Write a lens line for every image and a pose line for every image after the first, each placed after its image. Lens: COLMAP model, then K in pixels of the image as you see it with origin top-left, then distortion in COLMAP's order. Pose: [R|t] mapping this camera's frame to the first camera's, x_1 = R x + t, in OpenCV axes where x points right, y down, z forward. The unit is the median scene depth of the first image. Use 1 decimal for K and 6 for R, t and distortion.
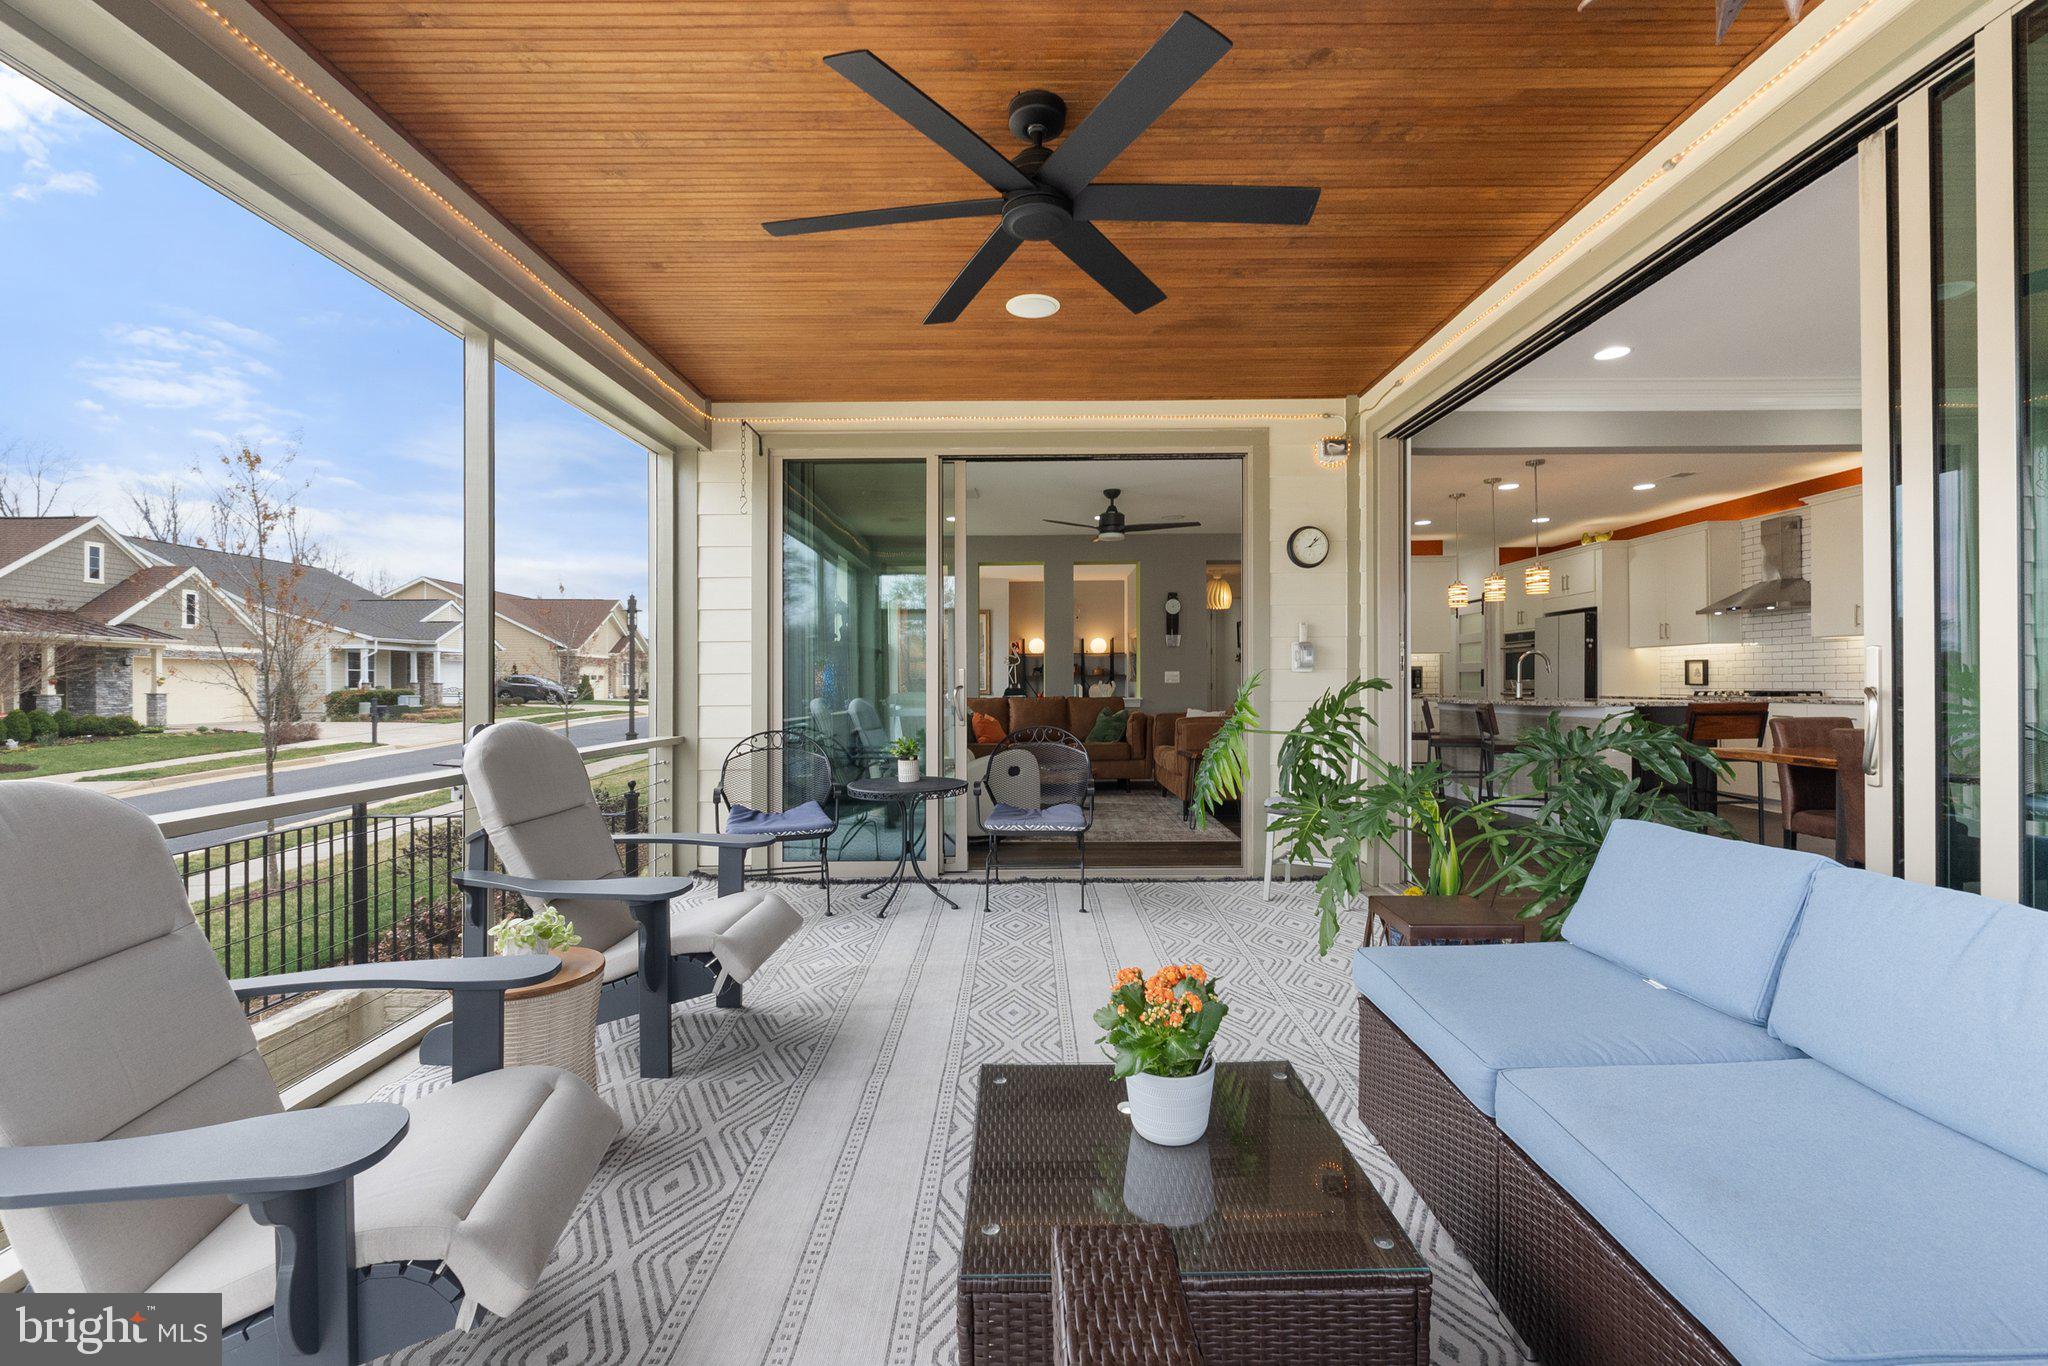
lens RADIAL K [[880.4, 0, 1030.6], [0, 880.4, 687.1], [0, 0, 1]] dist [-0.002458, -0.004467]
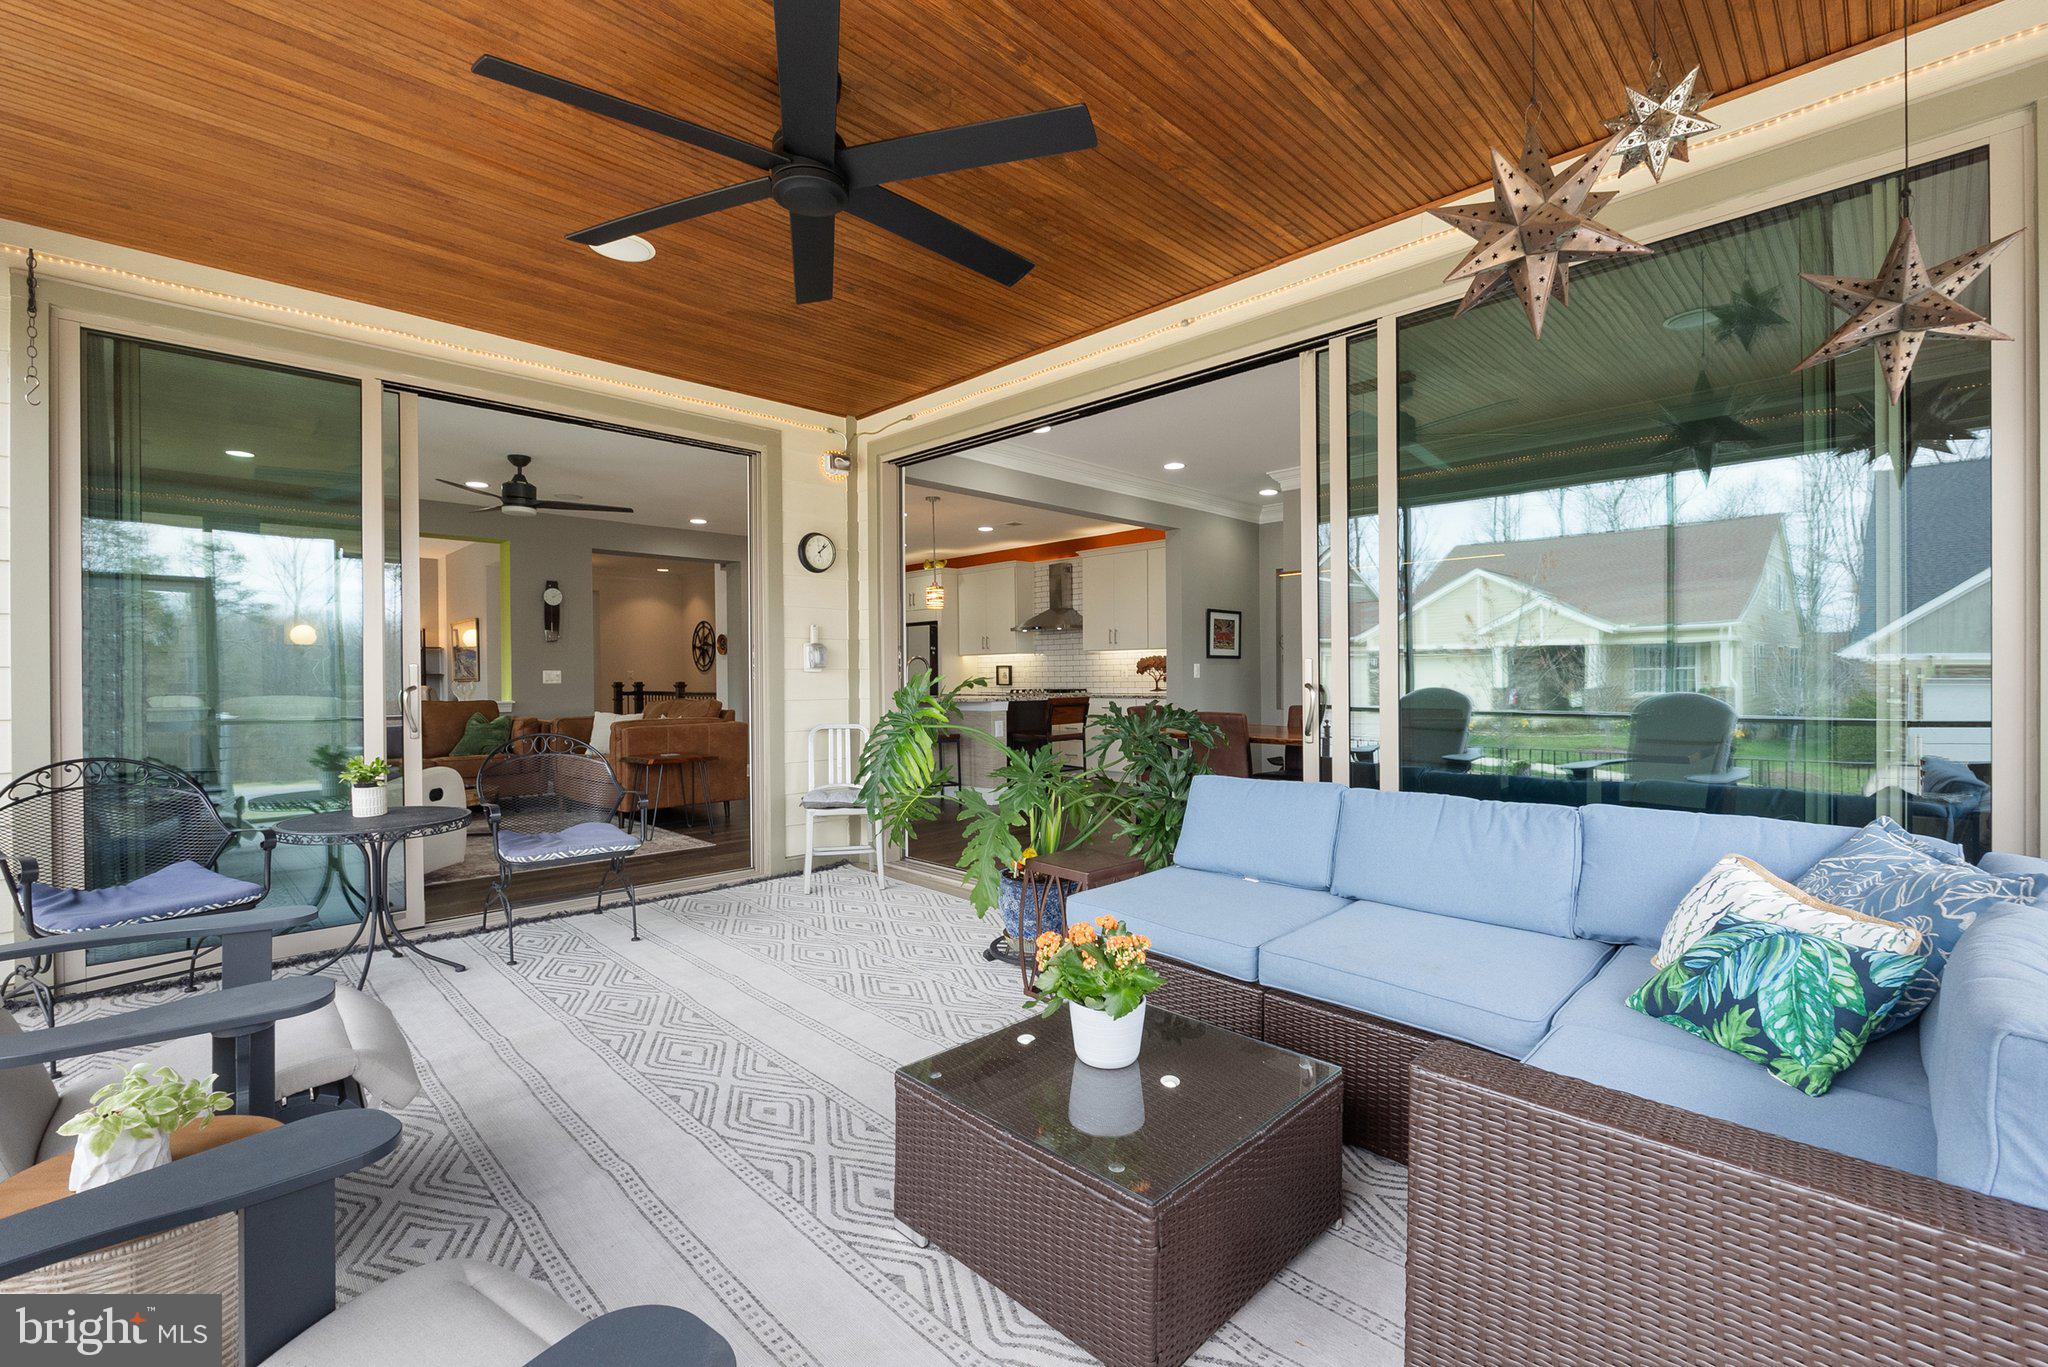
lens RADIAL K [[880.4, 0, 1030.6], [0, 880.4, 687.6], [0, 0, 1]] dist [-0.002458, -0.004467]
pose [[0.707089, -0.003918, 0.707114, -0.163980], [0.004887, 0.999988, 0.000654, 0.001429], [-0.707108, 0.002993, 0.707100, 0.053074]]
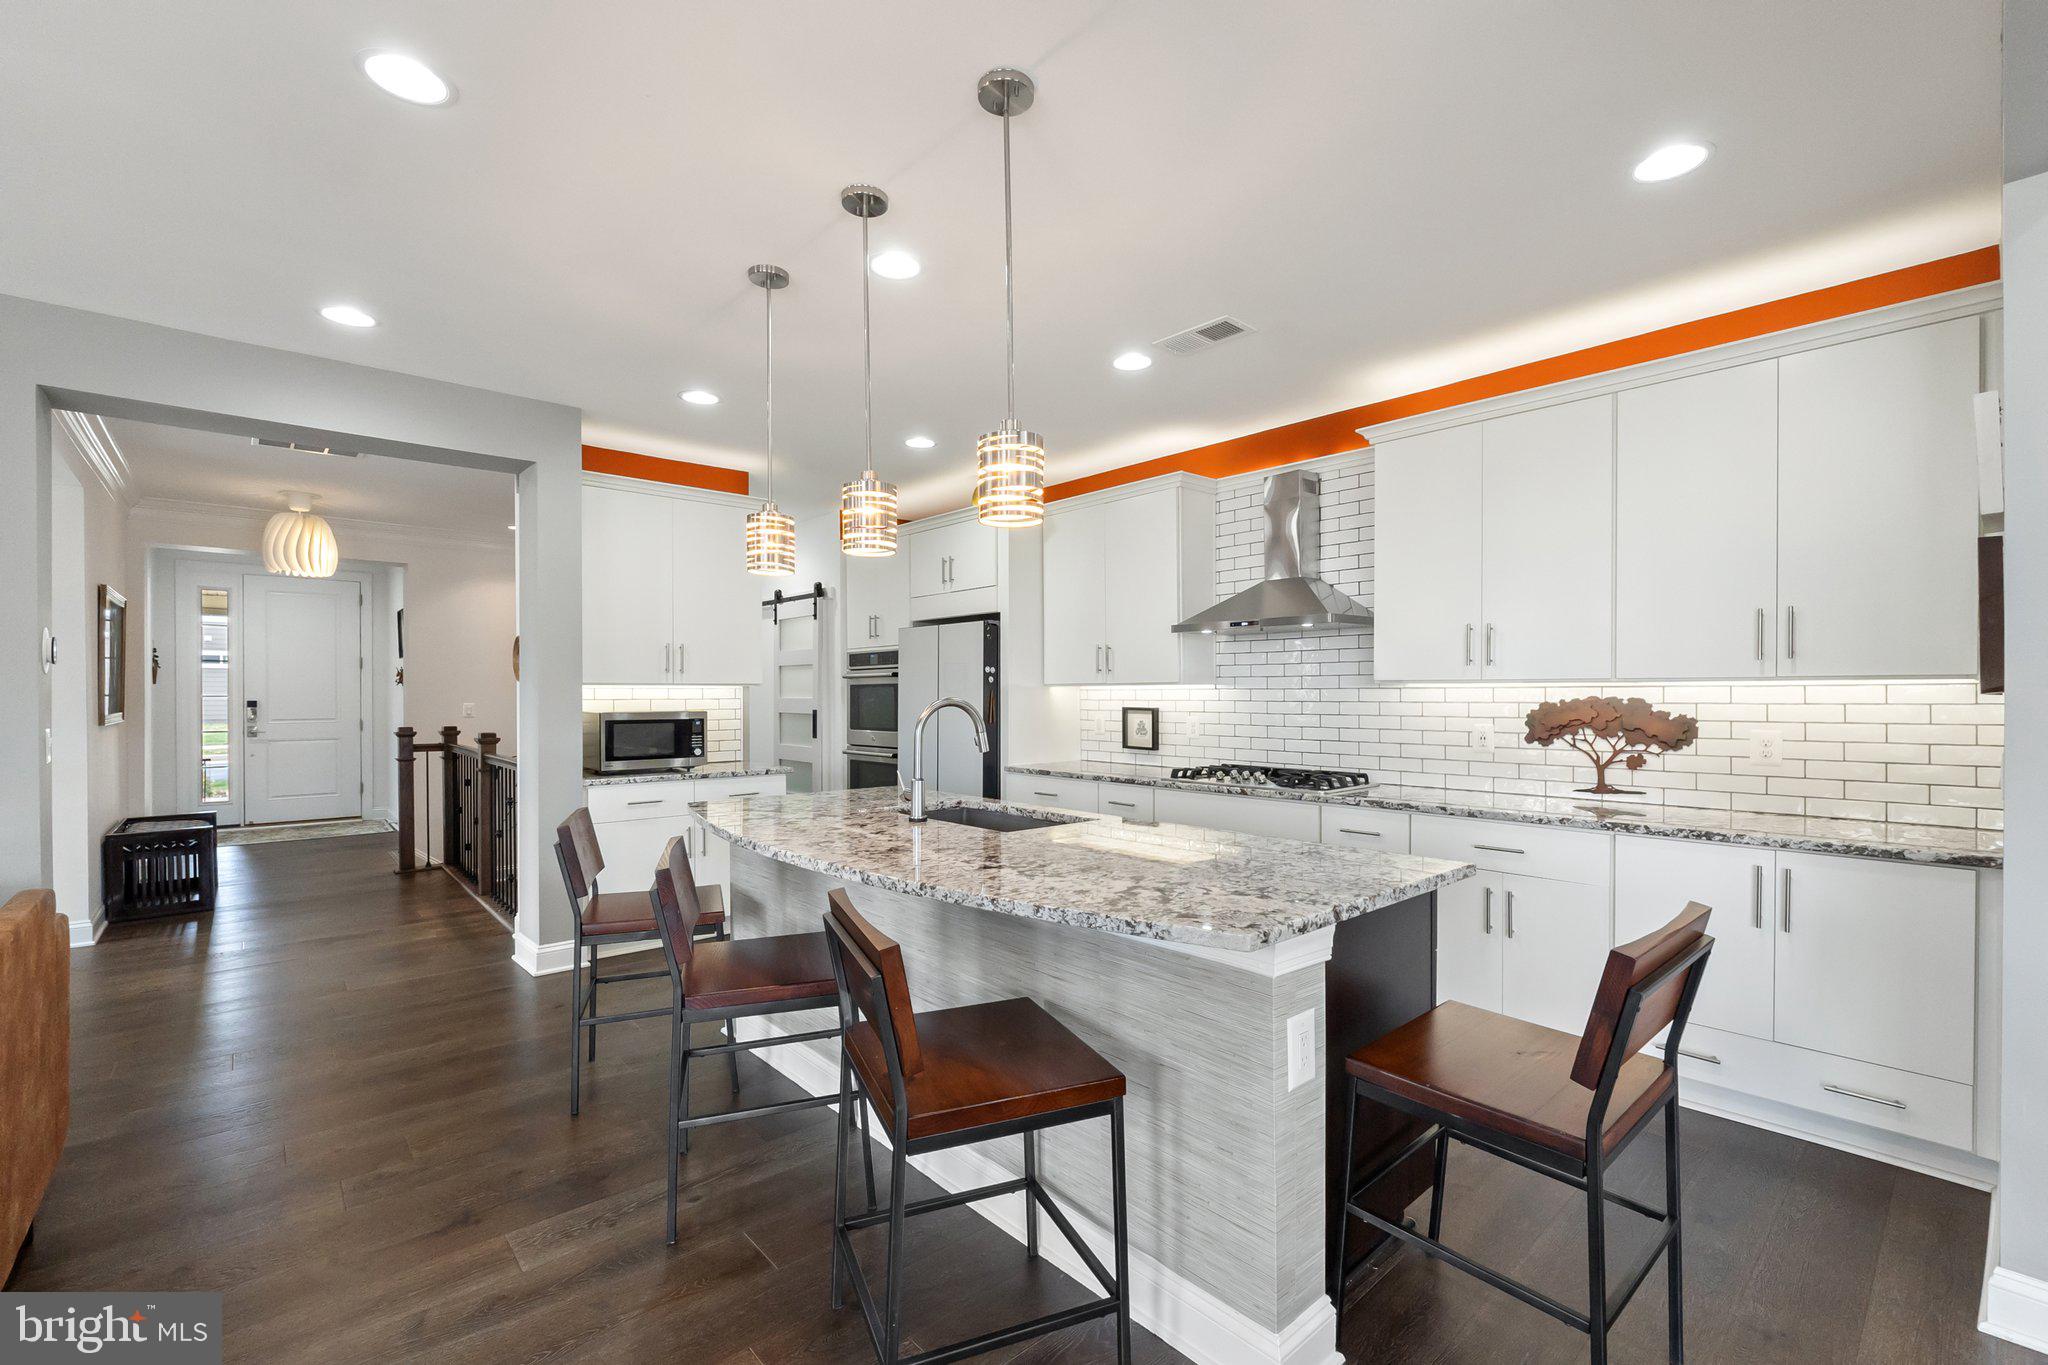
lens RADIAL K [[871.4, 0, 1024.8], [0, 871.4, 708.6], [0, 0, 1]] dist [-0.000110, 0.000031]
pose [[0.747559, -0.000550, 0.664195, 0.343964], [-0.005207, 0.999964, 0.006689, -0.039961], [-0.664174, -0.008459, 0.747530, 0.700357]]
